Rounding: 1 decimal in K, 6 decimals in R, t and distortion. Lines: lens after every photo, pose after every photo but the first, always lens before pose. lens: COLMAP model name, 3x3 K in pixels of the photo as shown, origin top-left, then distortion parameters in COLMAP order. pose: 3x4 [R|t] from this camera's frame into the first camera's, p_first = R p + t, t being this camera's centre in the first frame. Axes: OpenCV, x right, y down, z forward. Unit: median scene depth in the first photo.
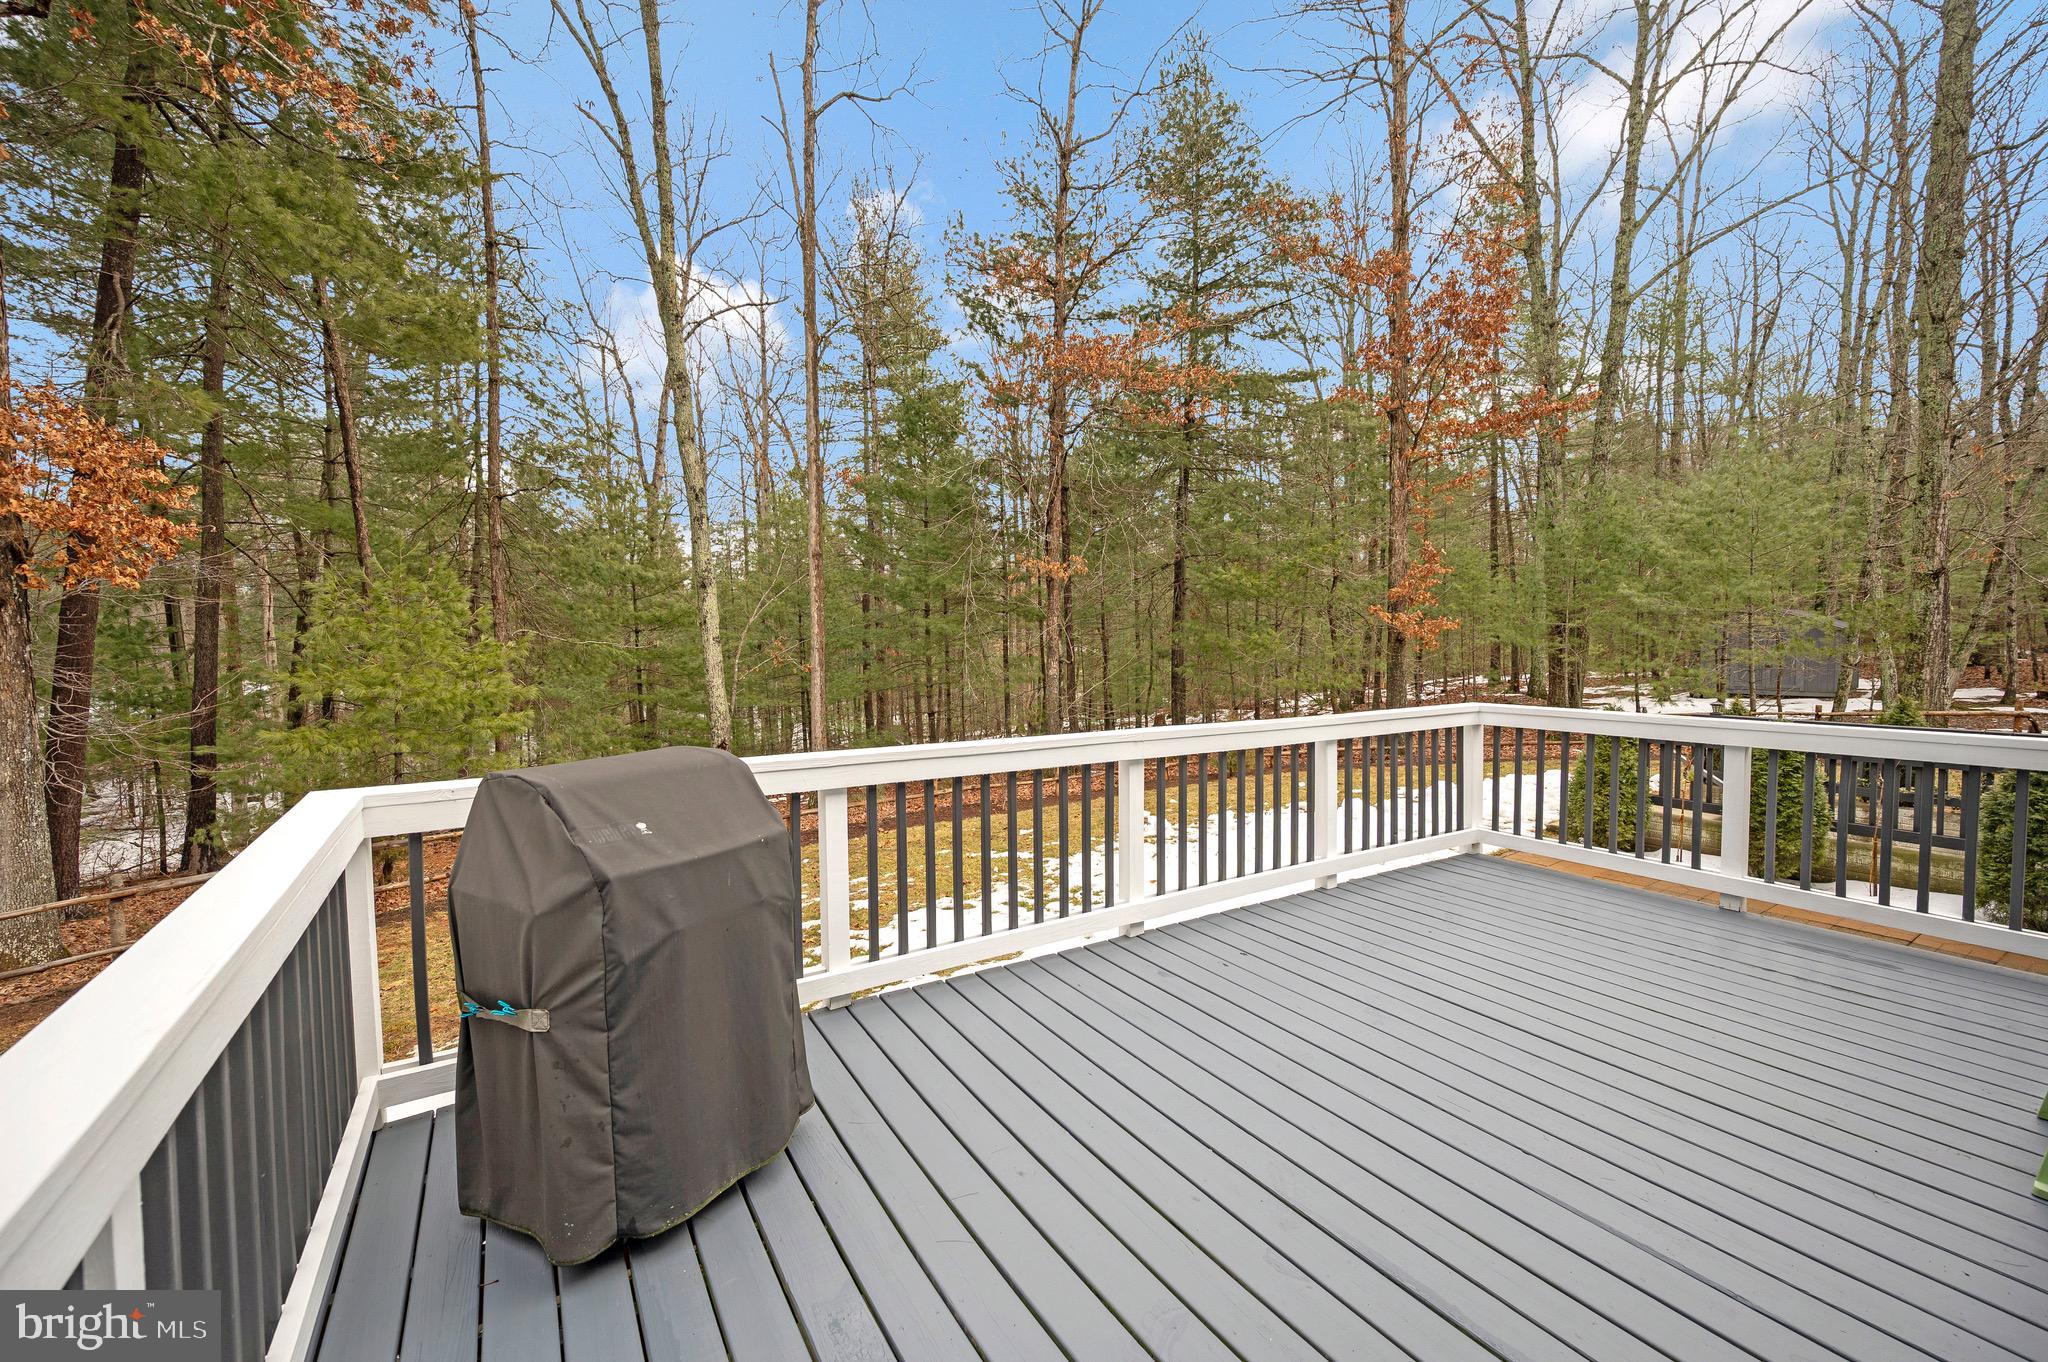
lens RADIAL K [[828.9, 0, 1034.5], [0, 828.9, 676.6], [0, 0, 1]] dist [0.007541, 0.000346]
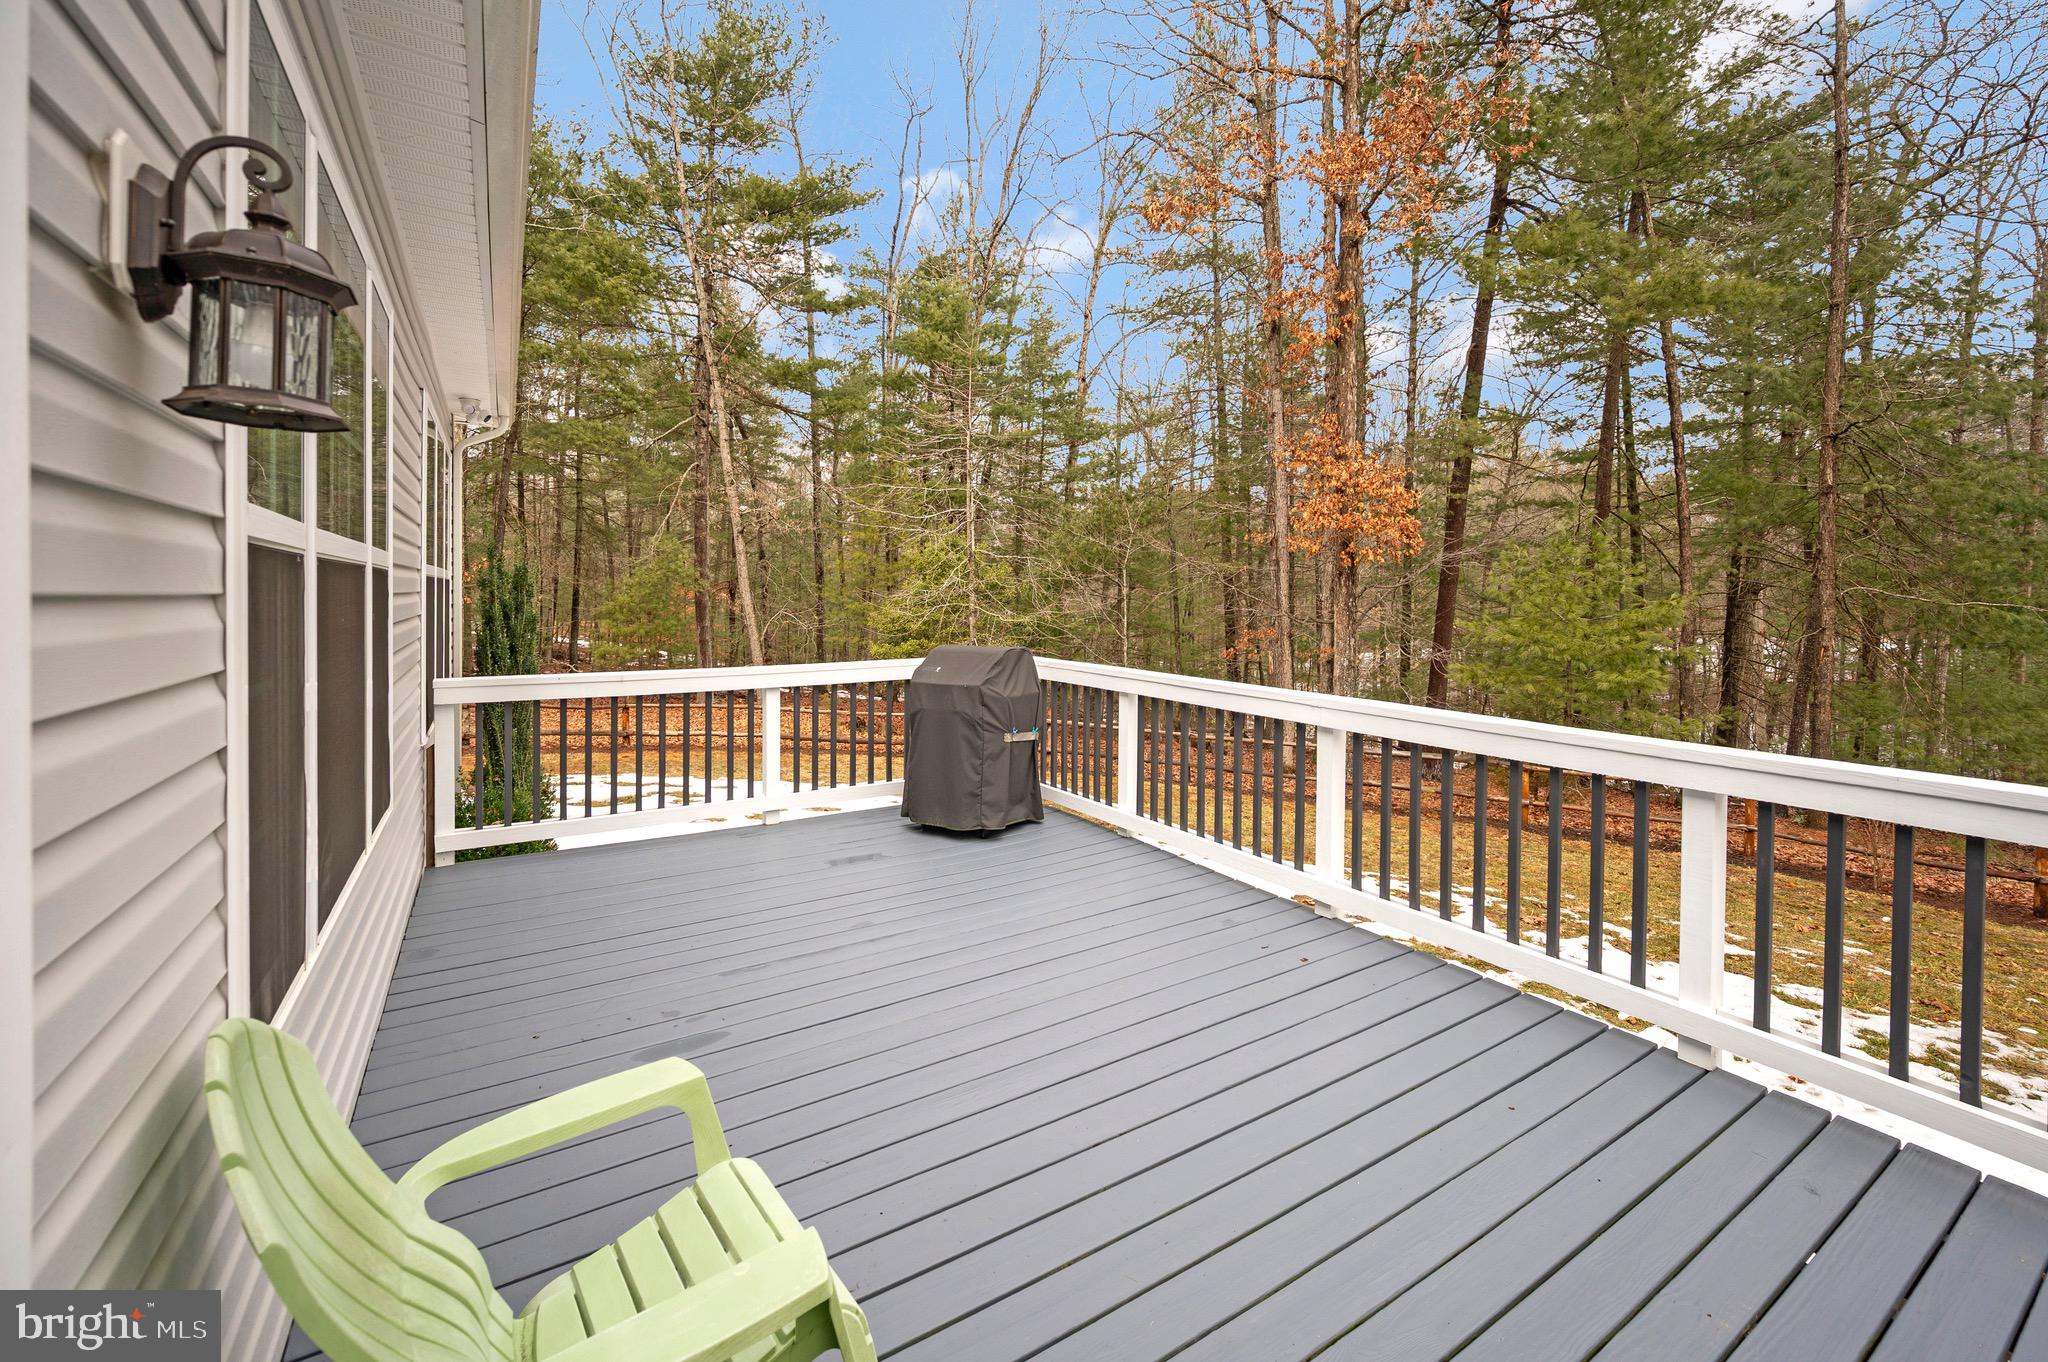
lens RADIAL K [[828.9, 0, 1028.1], [0, 828.9, 678.2], [0, 0, 1]] dist [0.007541, 0.000346]
pose [[0.007499, 0.101593, -0.994798, 1.150411], [-0.056294, 0.993291, 0.101014, -0.031720], [0.998386, 0.055243, 0.013168, 0.725701]]
